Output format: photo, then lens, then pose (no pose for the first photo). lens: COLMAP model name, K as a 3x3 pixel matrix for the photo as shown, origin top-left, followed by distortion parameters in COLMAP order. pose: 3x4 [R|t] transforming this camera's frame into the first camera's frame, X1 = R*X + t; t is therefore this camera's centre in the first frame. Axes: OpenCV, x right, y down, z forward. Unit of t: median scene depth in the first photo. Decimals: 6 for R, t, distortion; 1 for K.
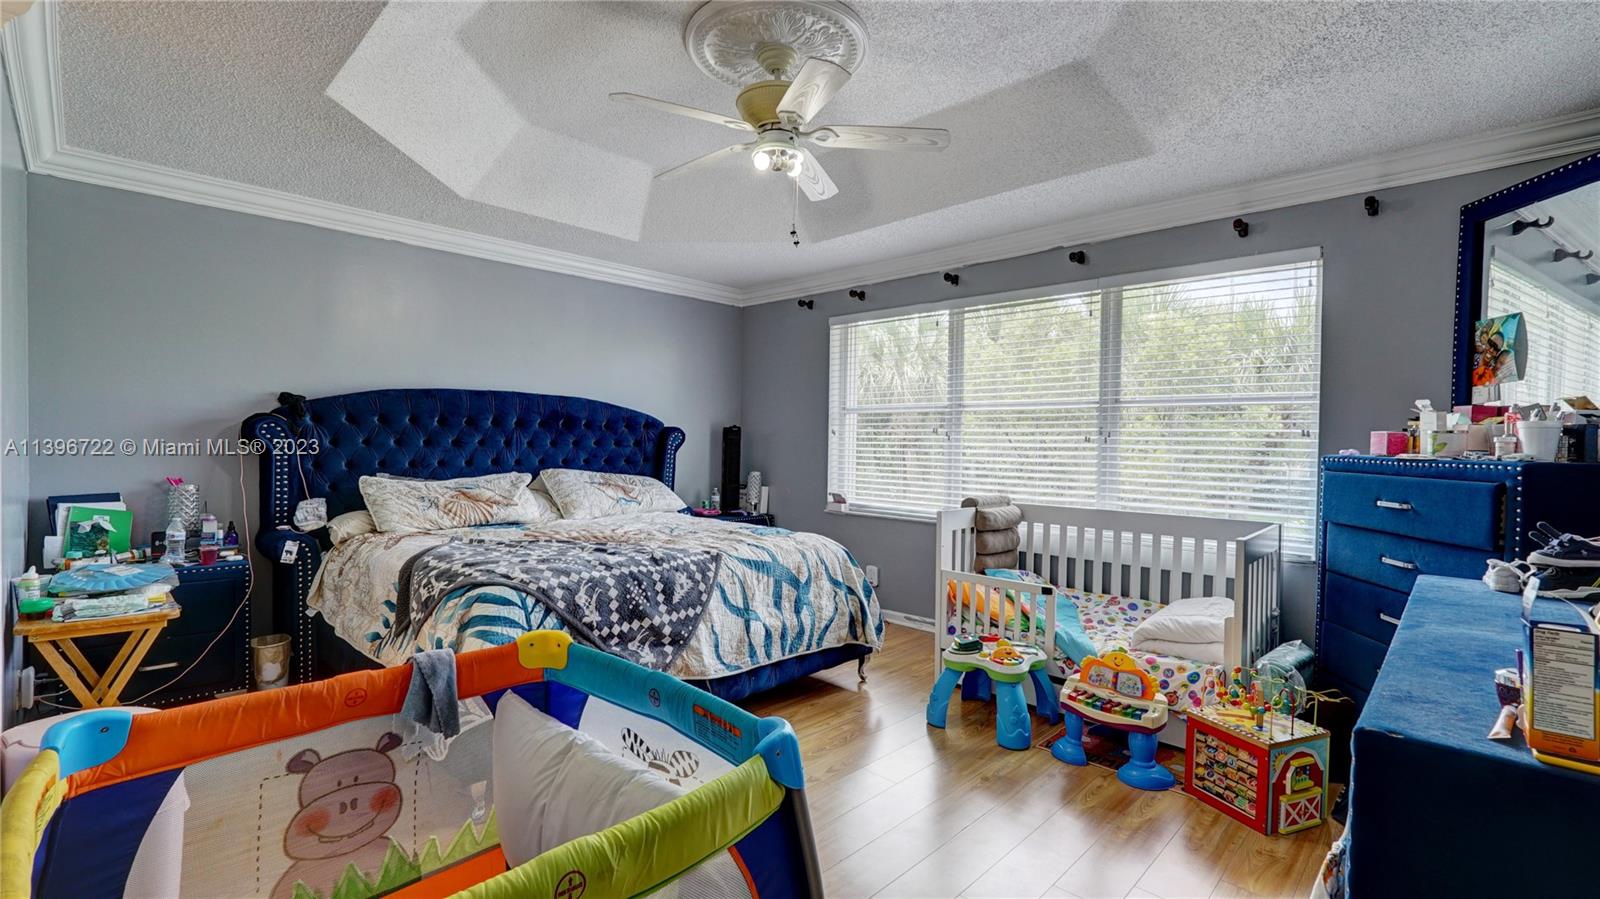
lens RADIAL K [[705.6, 0, 802.1], [0, 705.6, 454.5], [0, 0, 1]] dist [-0.015834, 0.008442]
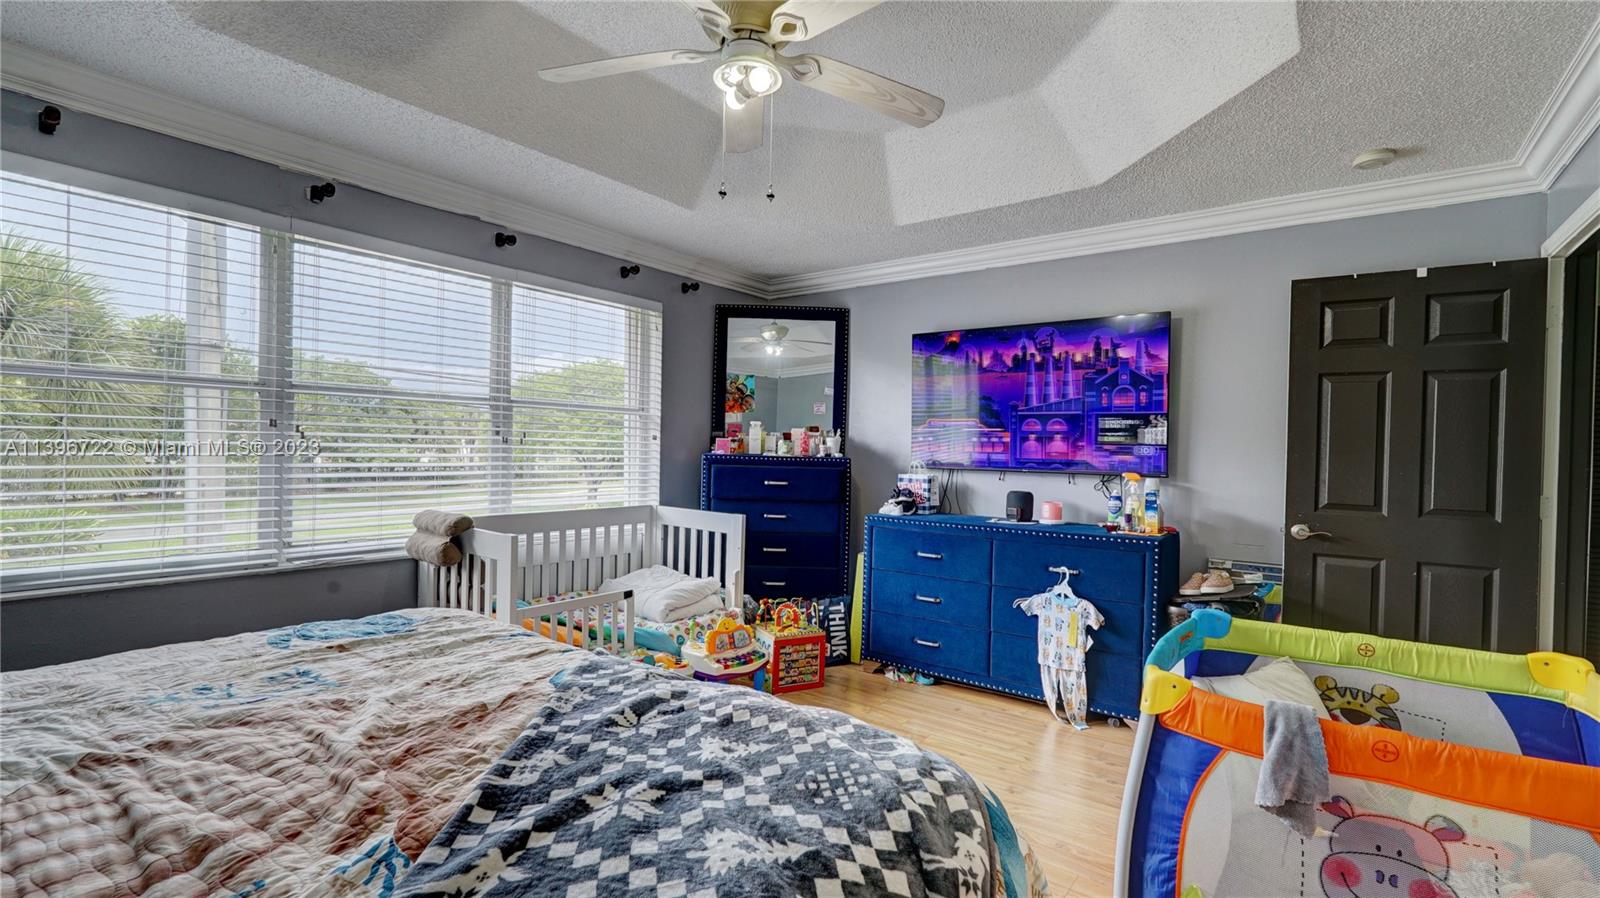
lens RADIAL K [[705.6, 0, 802.1], [0, 705.6, 454.0], [0, 0, 1]] dist [-0.015834, 0.008442]
pose [[-0.121275, -0.026081, 0.992276, -0.751662], [-0.004392, 0.999659, 0.025738, -0.037934], [-0.992609, -0.001236, -0.121348, 0.970363]]
